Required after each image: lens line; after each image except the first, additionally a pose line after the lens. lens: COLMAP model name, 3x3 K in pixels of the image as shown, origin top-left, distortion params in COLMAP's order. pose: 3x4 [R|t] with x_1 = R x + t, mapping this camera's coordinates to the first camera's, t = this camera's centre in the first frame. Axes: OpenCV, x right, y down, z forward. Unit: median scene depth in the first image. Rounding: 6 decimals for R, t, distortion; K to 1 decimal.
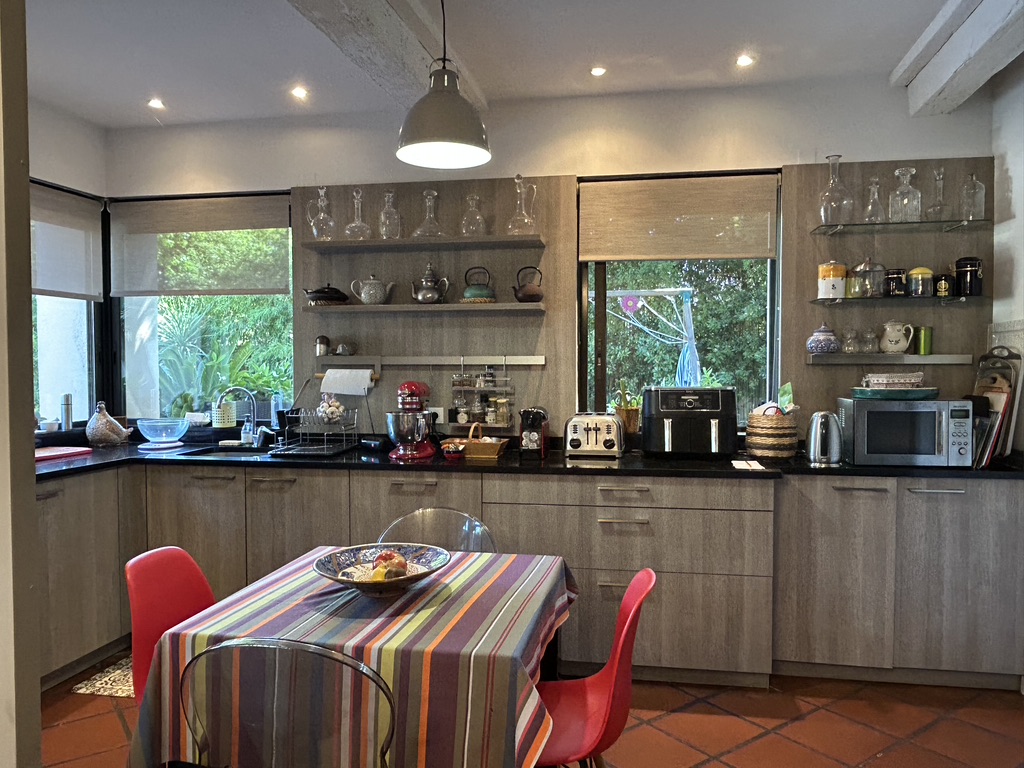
lens RADIAL K [[762.1, 0, 512.0], [0, 762.1, 384.0], [0, 0, 1]] dist [0.006975, -0.001765]
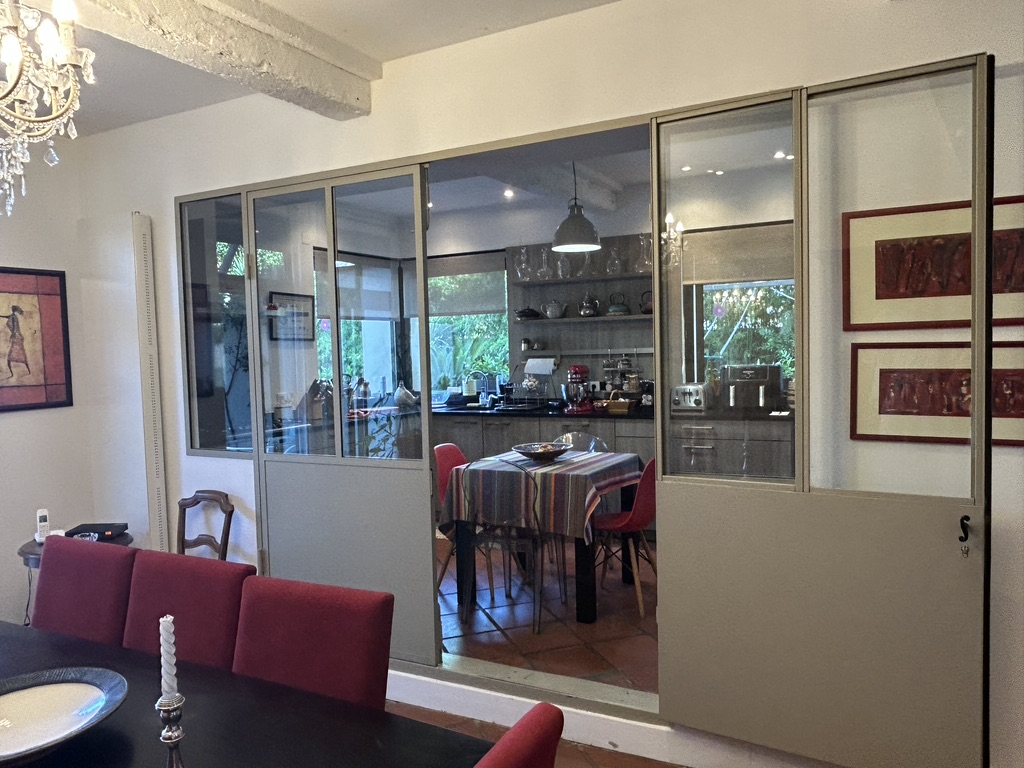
lens RADIAL K [[762.1, 0, 512.0], [0, 762.1, 384.0], [0, 0, 1]] dist [0.006975, -0.001765]
pose [[0.956843, -0.012033, -0.290357, 0.201068], [0.017700, 0.999700, 0.016901, 0.006359], [0.290067, -0.021311, 0.956769, -0.584020]]
